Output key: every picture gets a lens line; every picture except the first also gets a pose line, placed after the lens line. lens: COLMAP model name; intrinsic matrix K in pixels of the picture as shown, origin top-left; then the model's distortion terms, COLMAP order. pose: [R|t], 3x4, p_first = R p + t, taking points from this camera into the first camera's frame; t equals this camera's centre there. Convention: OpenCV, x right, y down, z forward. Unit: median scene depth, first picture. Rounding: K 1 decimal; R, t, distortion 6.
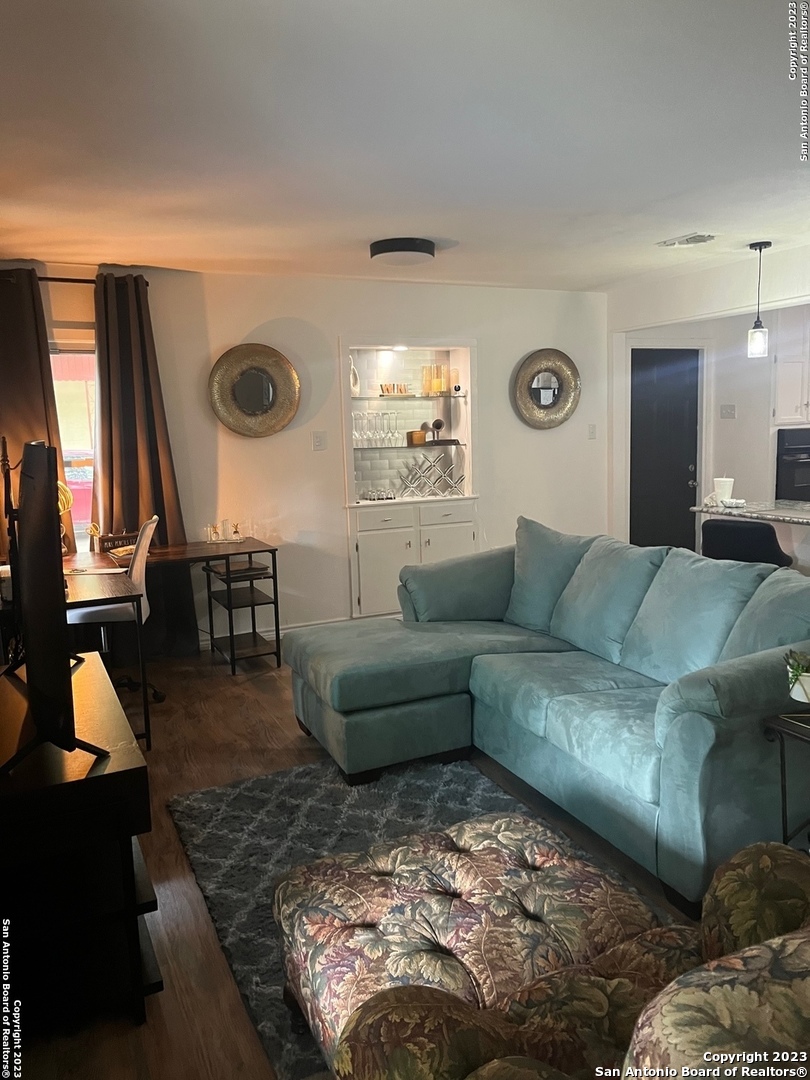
lens RADIAL K [[827.9, 0, 407.0], [0, 827.9, 537.3], [0, 0, 1]] dist [0.047099, -0.054069]
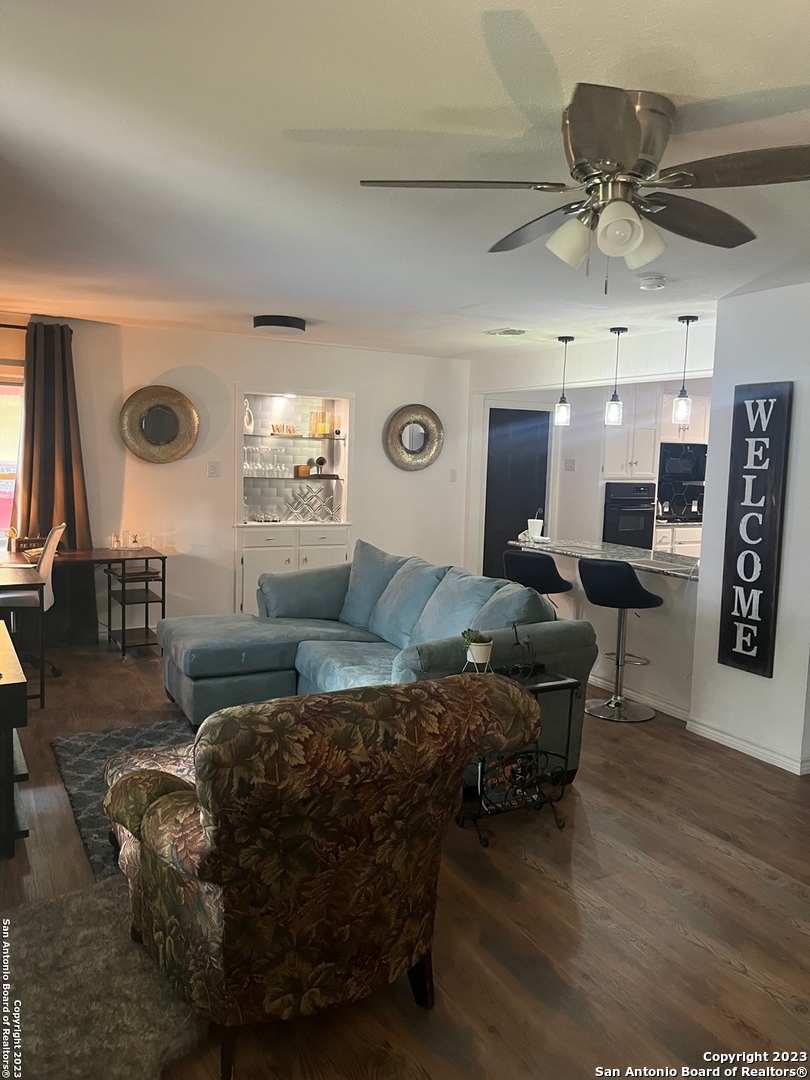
lens RADIAL K [[827.9, 0, 403.8], [0, 827.9, 540.3], [0, 0, 1]] dist [0.047099, -0.054069]
pose [[0.996259, 0.054375, 0.067170, 0.105959], [-0.052097, 0.998021, -0.035219, 0.015097], [-0.068952, 0.031588, 0.997120, -0.235638]]
